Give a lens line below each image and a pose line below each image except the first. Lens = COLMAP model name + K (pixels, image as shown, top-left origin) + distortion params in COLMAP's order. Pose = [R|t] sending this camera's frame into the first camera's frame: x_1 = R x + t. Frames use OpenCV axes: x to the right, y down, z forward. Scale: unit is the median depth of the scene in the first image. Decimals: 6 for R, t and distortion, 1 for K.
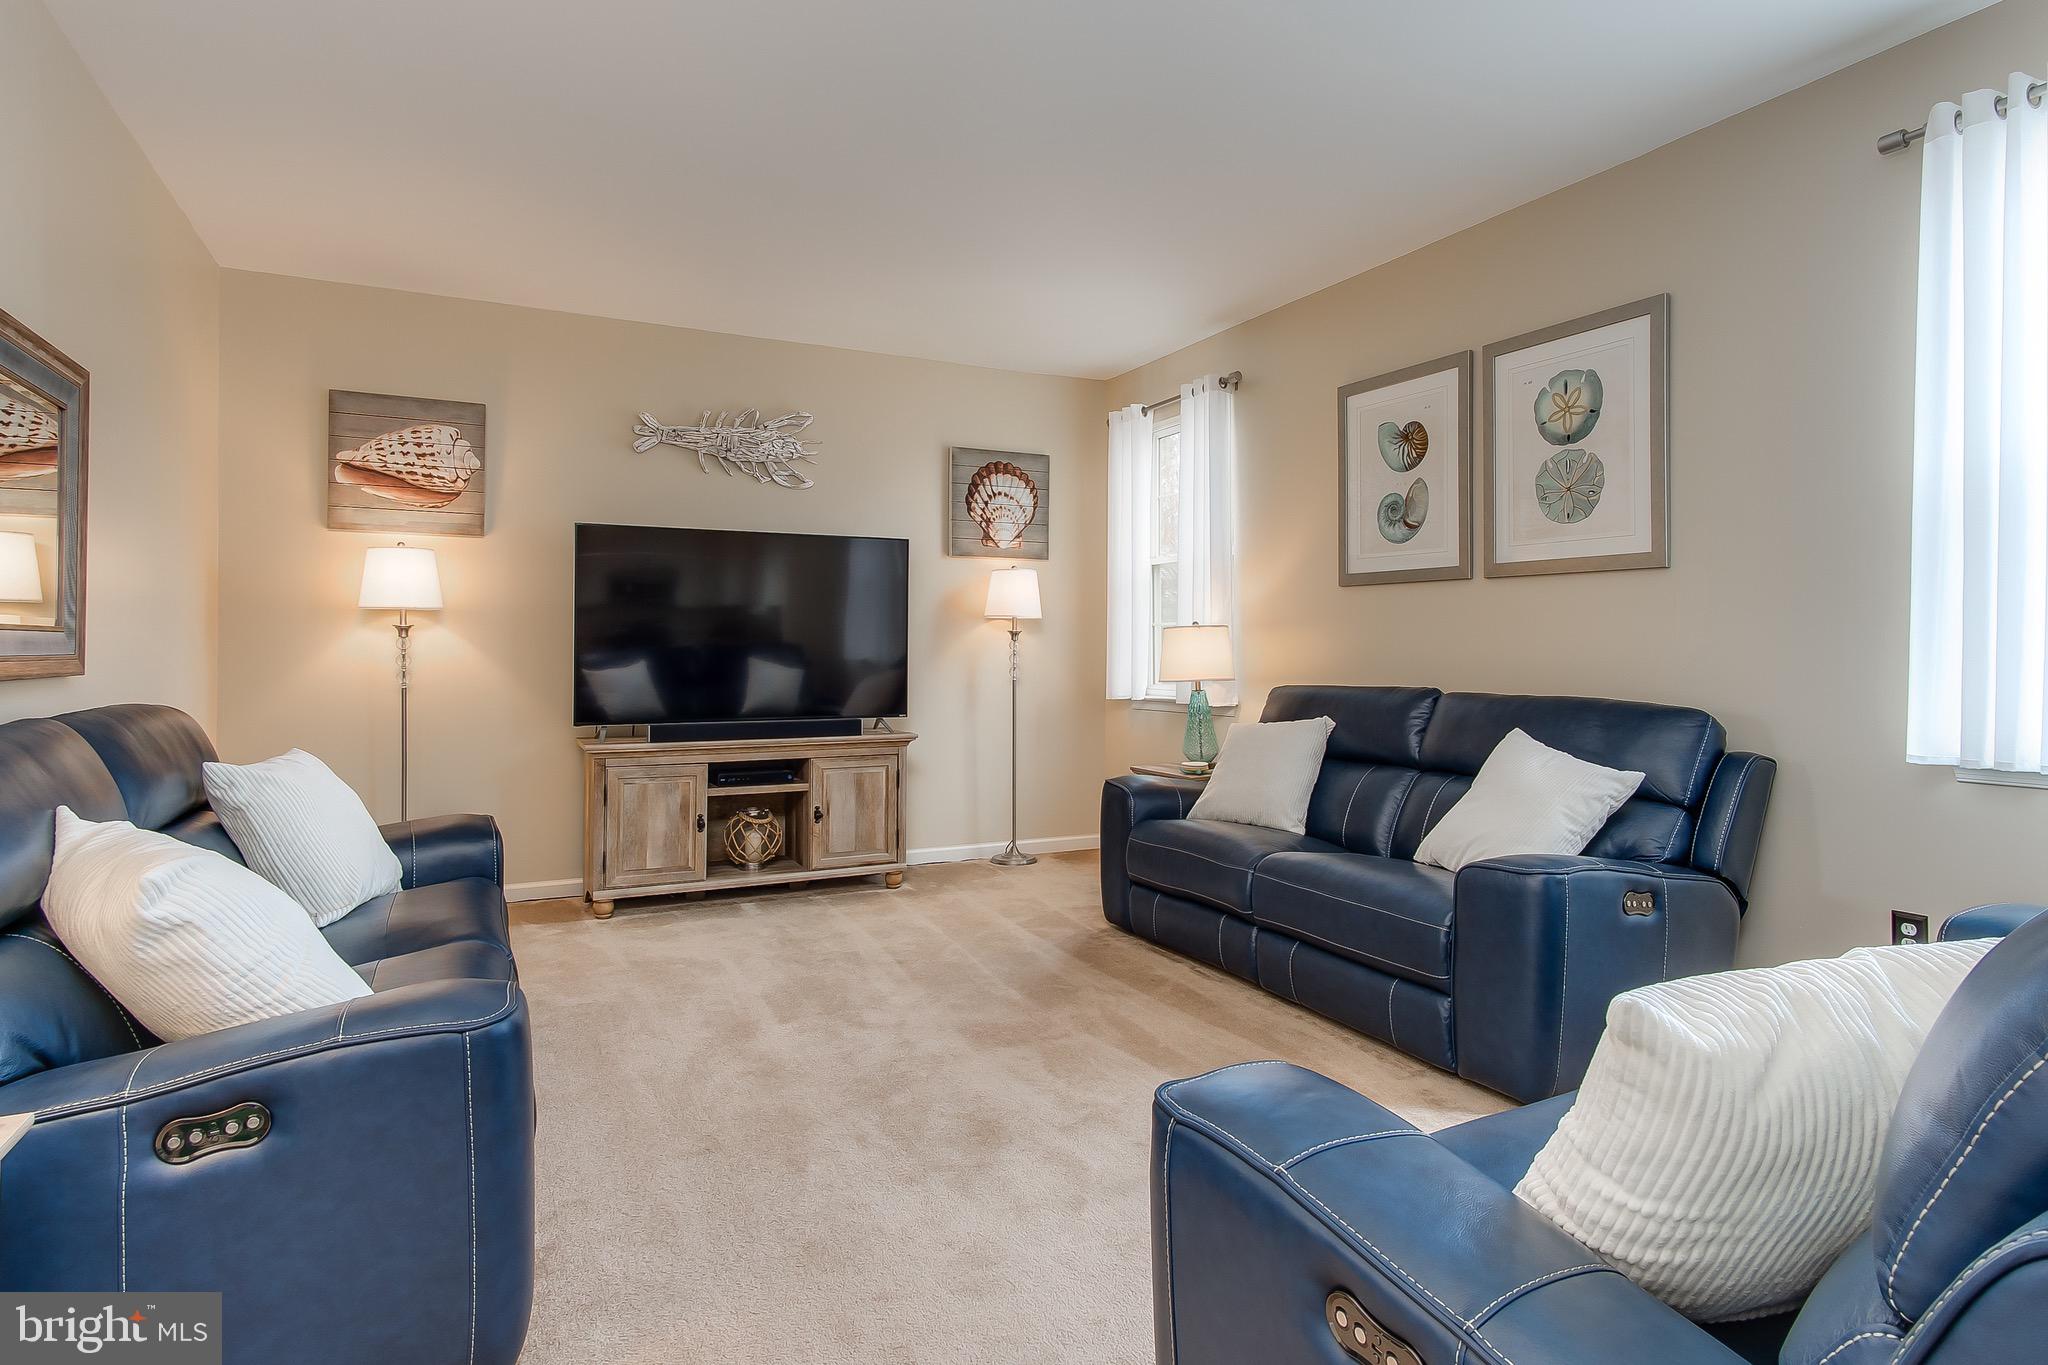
lens RADIAL K [[1101.8, 0, 1026.7], [0, 1101.8, 640.5], [0, 0, 1]] dist [0.004825, 0.001358]
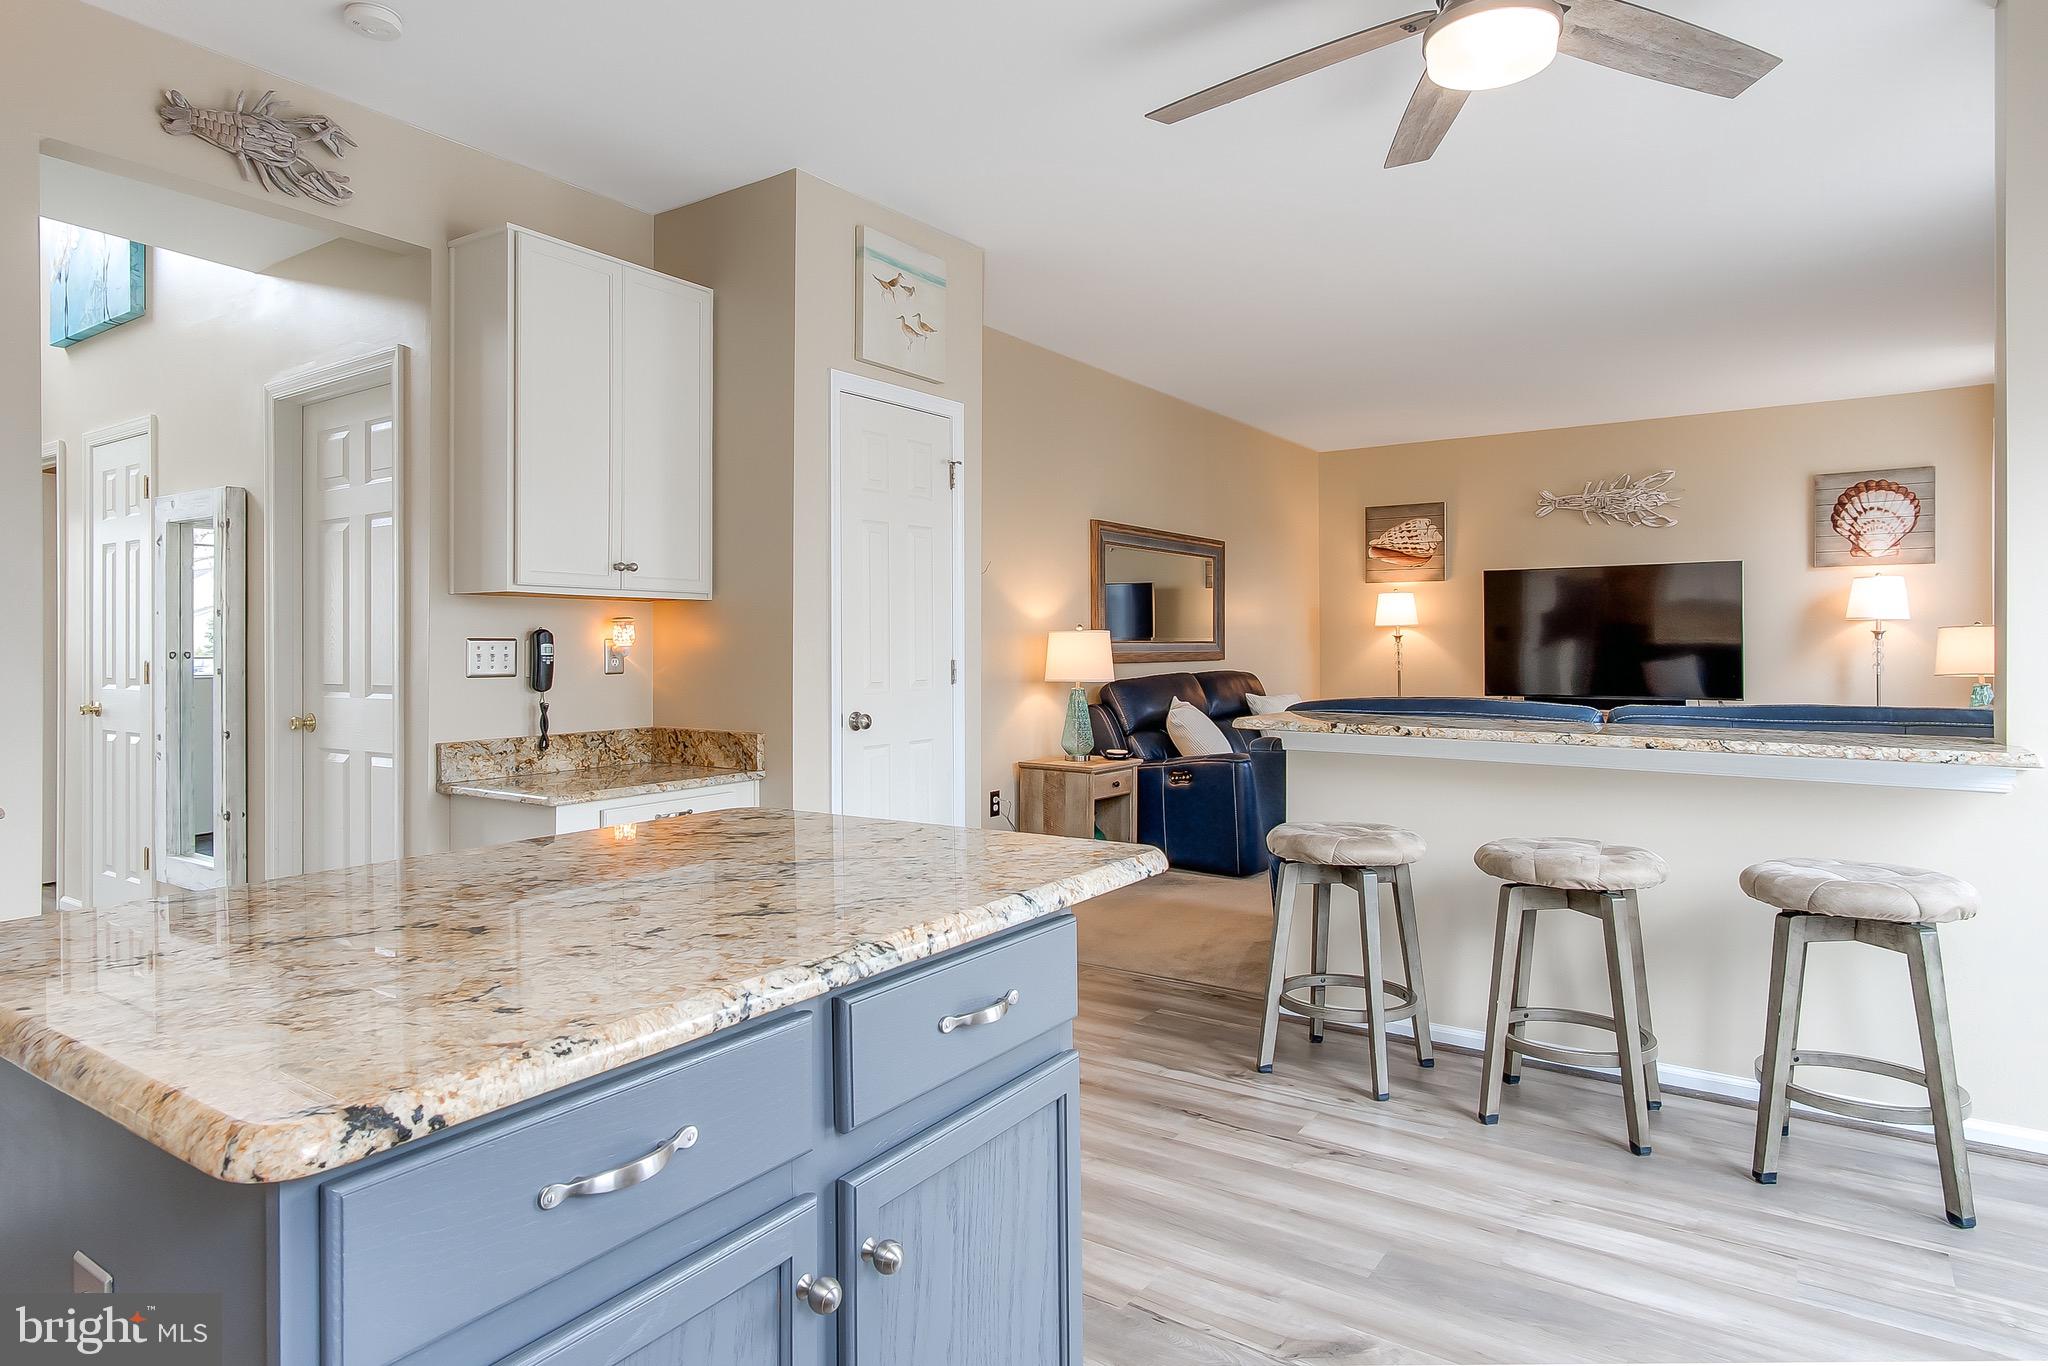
lens RADIAL K [[1163.4, 0, 993.6], [0, 1163.4, 649.3], [0, 0, 1]] dist [0.002914, 0.000816]
pose [[0.467102, -0.002359, -0.884200, 0.747864], [0.011040, 0.999934, 0.003164, -0.004186], [0.884134, -0.011239, 0.467097, -0.429496]]
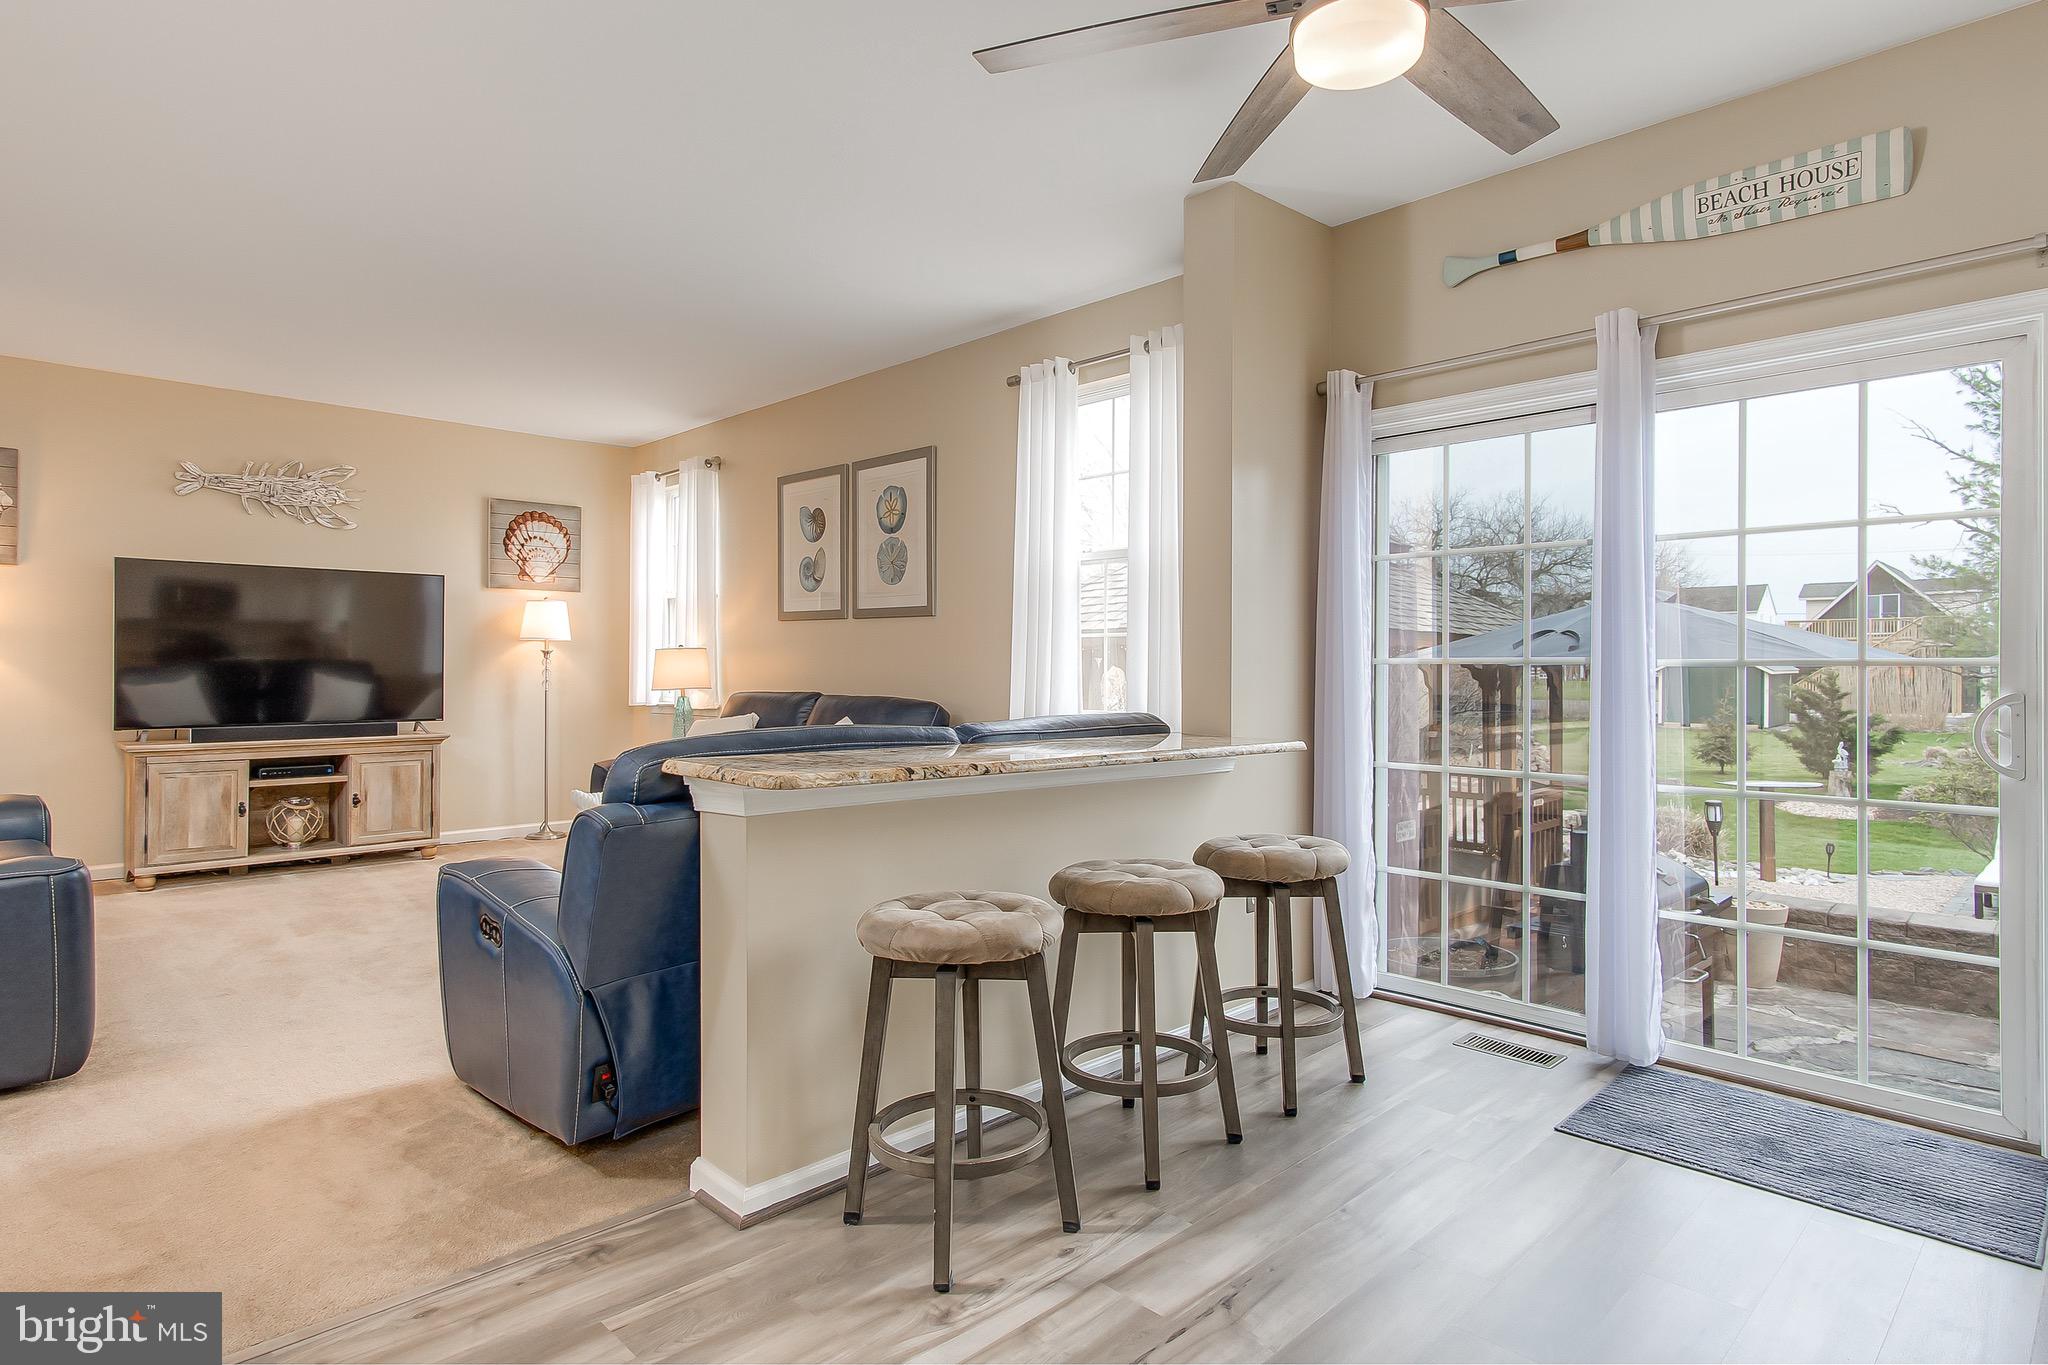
lens RADIAL K [[1100.2, 0, 1027.7], [0, 1100.2, 668.0], [0, 0, 1]] dist [0.004768, 0.002122]
pose [[0.953637, 0.000619, 0.300960, 0.157902], [-0.003886, 0.999940, 0.010257, -0.004512], [-0.300935, -0.010951, 0.953582, -0.401237]]
